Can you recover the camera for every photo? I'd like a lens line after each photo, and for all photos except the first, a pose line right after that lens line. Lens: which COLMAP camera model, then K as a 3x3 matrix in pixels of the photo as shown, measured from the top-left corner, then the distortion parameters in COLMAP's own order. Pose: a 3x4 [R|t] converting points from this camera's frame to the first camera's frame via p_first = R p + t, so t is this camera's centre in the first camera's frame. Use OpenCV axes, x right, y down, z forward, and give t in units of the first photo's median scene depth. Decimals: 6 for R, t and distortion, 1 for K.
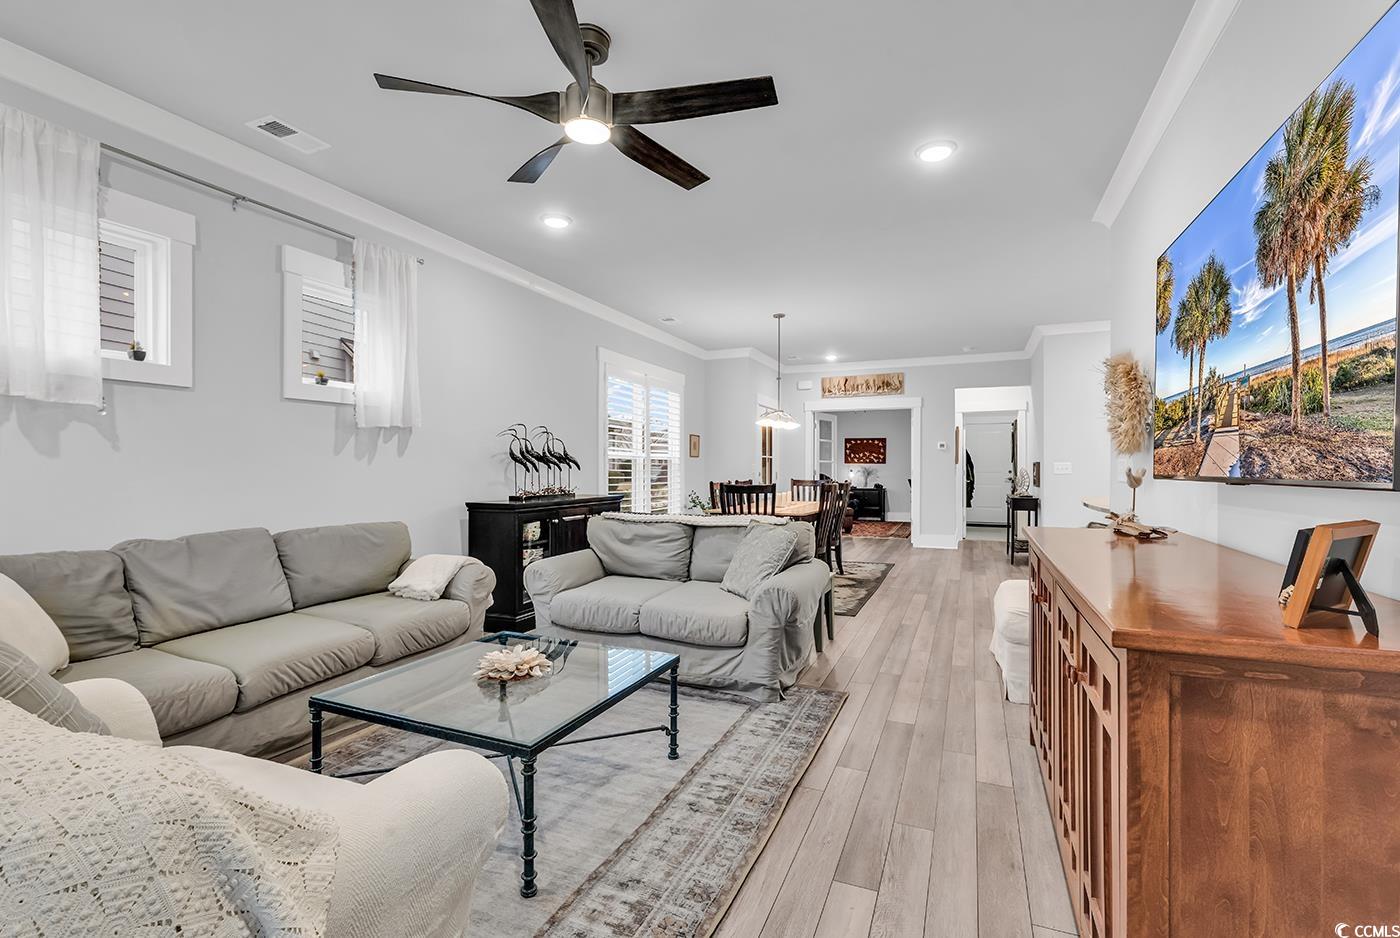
lens RADIAL K [[628.1, 0, 710.1], [0, 628.1, 465.2], [0, 0, 1]] dist [0.002922, 0.001273]
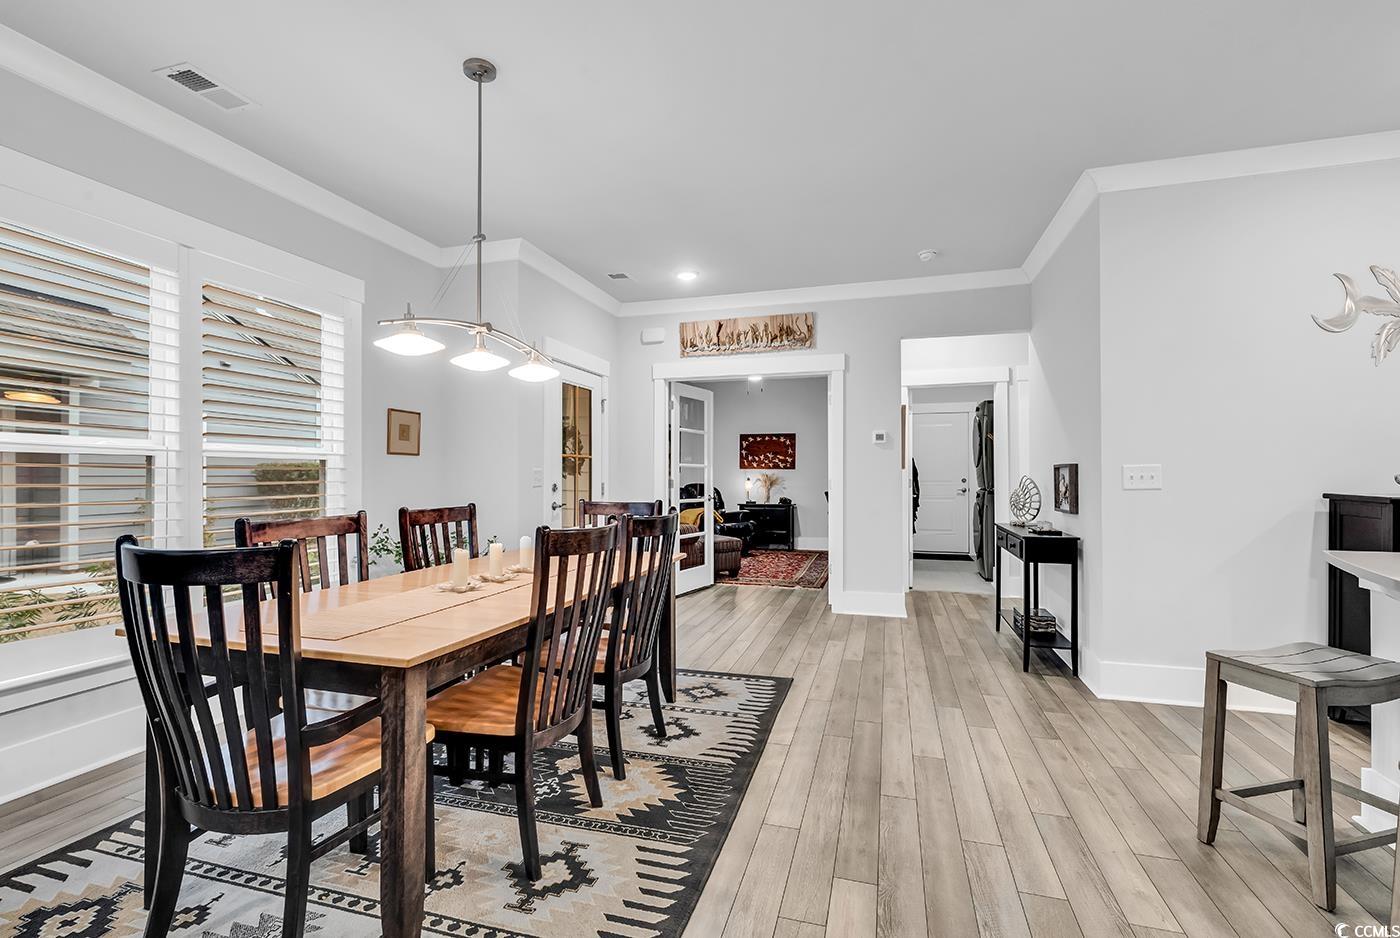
lens RADIAL K [[628.1, 0, 696.0], [0, 628.1, 470.4], [0, 0, 1]] dist [0.002922, 0.001273]
pose [[0.995335, -0.000556, 0.096473, 0.174372], [0.000691, 0.999999, -0.001374, -0.000485], [-0.096472, 0.001435, 0.995335, 0.531204]]
